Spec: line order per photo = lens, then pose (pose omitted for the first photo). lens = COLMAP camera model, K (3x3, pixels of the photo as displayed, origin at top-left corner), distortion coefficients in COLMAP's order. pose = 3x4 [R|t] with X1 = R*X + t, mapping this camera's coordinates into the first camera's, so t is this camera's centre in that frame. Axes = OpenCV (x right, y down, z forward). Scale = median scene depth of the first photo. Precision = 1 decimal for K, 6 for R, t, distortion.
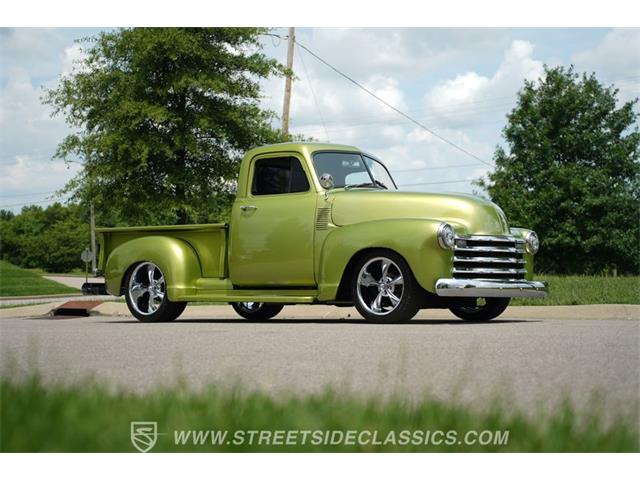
lens RADIAL K [[1072.4, 0, 321.7], [0, 1072.4, 240.4], [0, 0, 1]] dist [0.340688, 0.071065]
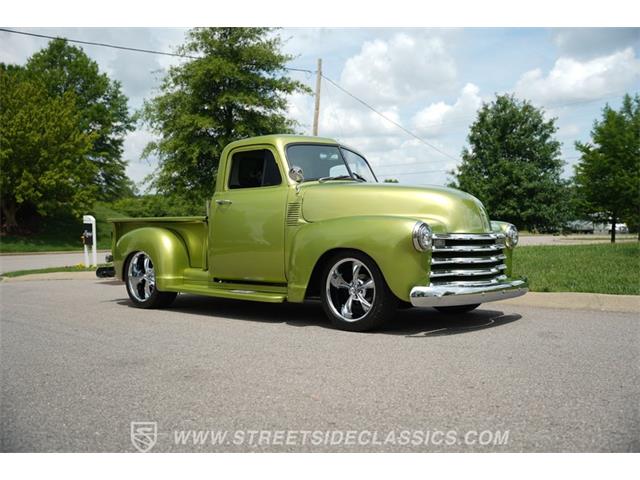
lens RADIAL K [[610.8, 0, 328.7], [0, 610.8, 243.1], [0, 0, 1]] dist [-0.022296, 0.003752]
pose [[0.998731, -0.003208, -0.050253, 0.034237], [0.006298, 0.998091, 0.061443, -0.015863], [0.049960, -0.061681, 0.996845, 0.266512]]
